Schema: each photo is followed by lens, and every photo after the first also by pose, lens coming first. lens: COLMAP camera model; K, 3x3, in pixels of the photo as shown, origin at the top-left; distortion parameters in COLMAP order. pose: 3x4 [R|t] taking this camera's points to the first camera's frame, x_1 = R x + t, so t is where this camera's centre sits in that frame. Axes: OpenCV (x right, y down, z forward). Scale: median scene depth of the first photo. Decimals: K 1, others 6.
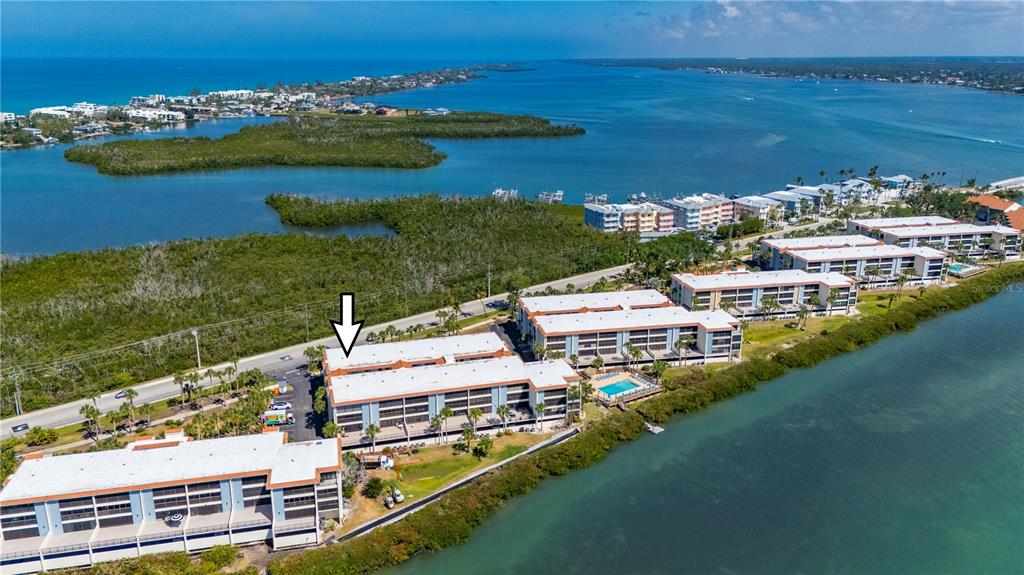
lens RADIAL K [[731.1, 0, 512.0], [0, 731.1, 287.5], [0, 0, 1]] dist [0.072555, -0.074404]
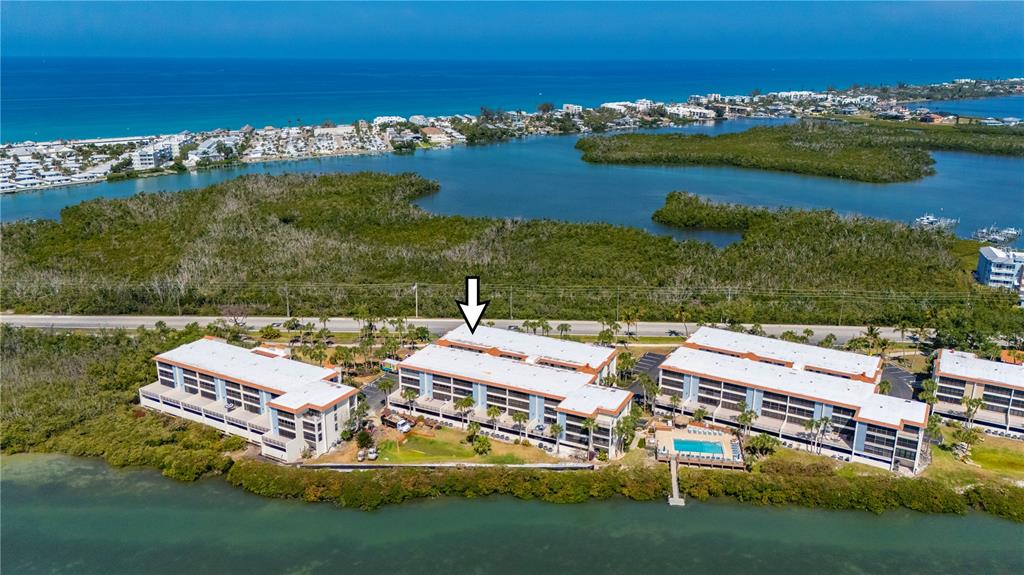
lens RADIAL K [[731.1, 0, 512.0], [0, 731.1, 287.5], [0, 0, 1]] dist [0.072555, -0.074404]
pose [[0.752716, 0.199280, -0.627460, 0.443960], [-0.199959, 0.977265, 0.070503, -0.055613], [0.627244, 0.072397, 0.775450, 0.175414]]
